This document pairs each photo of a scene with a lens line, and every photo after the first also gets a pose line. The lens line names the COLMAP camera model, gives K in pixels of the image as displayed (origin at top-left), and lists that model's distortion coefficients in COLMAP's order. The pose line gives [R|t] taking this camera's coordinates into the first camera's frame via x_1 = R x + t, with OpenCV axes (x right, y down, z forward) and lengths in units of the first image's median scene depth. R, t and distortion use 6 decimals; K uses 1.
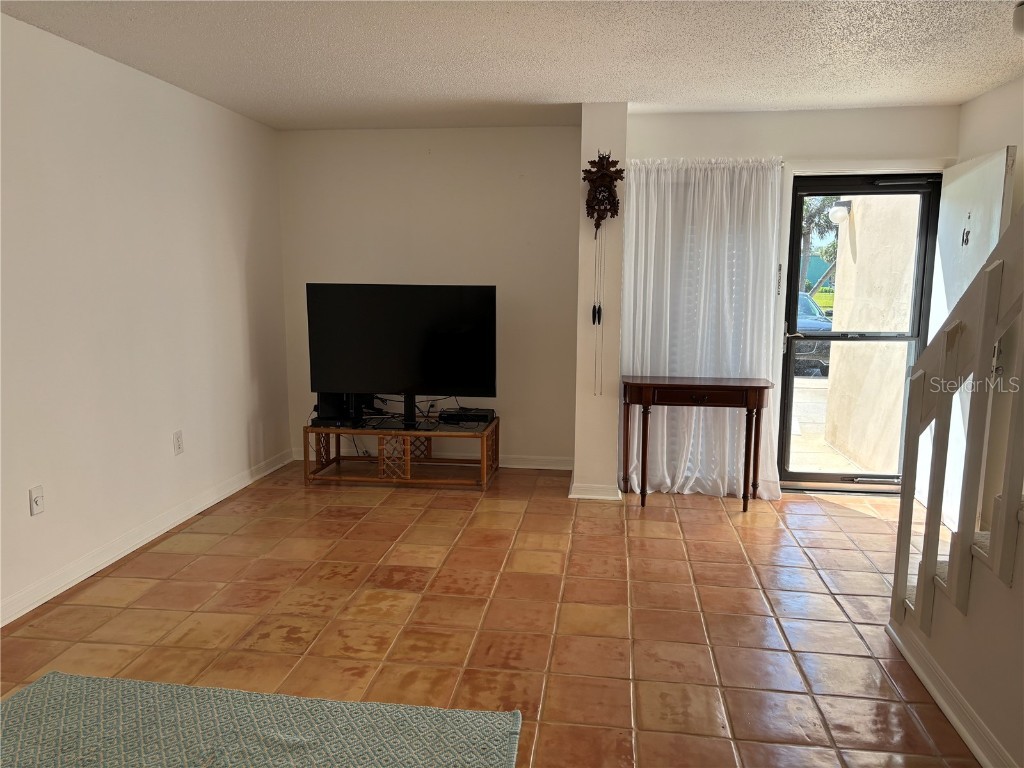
lens RADIAL K [[770.6, 0, 525.7], [0, 770.6, 385.0], [0, 0, 1]] dist [0.061843, -0.057395]
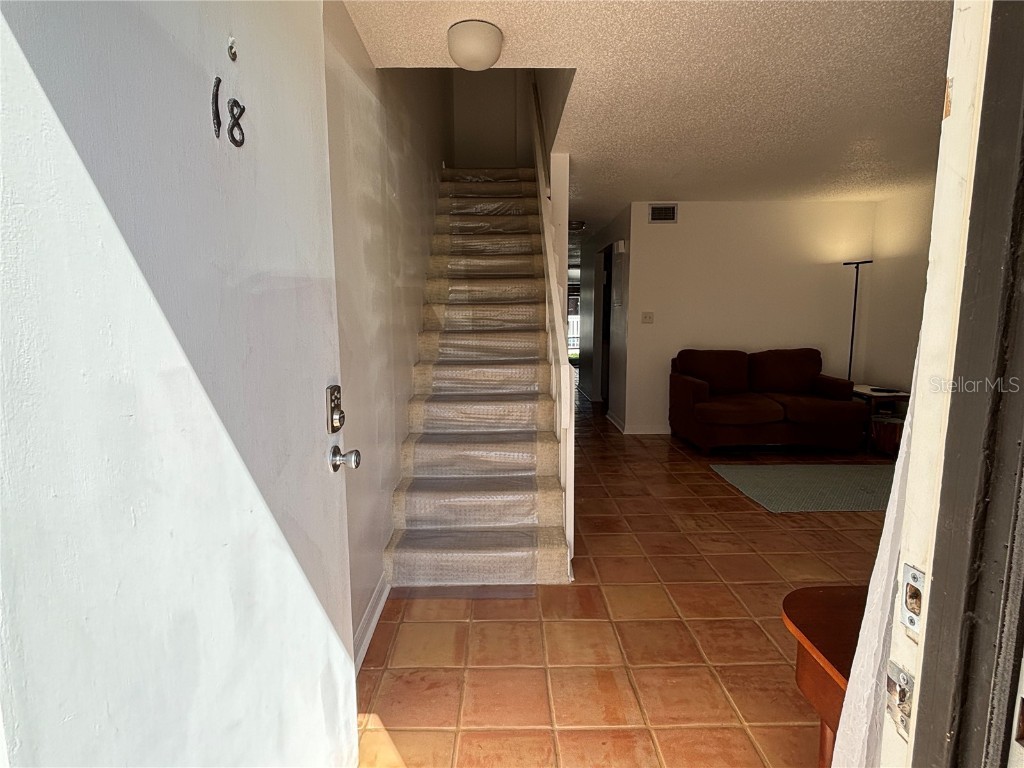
lens RADIAL K [[536.2, 0, 514.3], [0, 536.2, 386.9], [0, 0, 1]] dist [0.050257, -0.055807]
pose [[-0.990621, 0.017800, -0.135477, 0.717956], [-0.020334, 0.961236, 0.274974, -0.220027], [0.135120, 0.275150, -0.951859, 1.850331]]
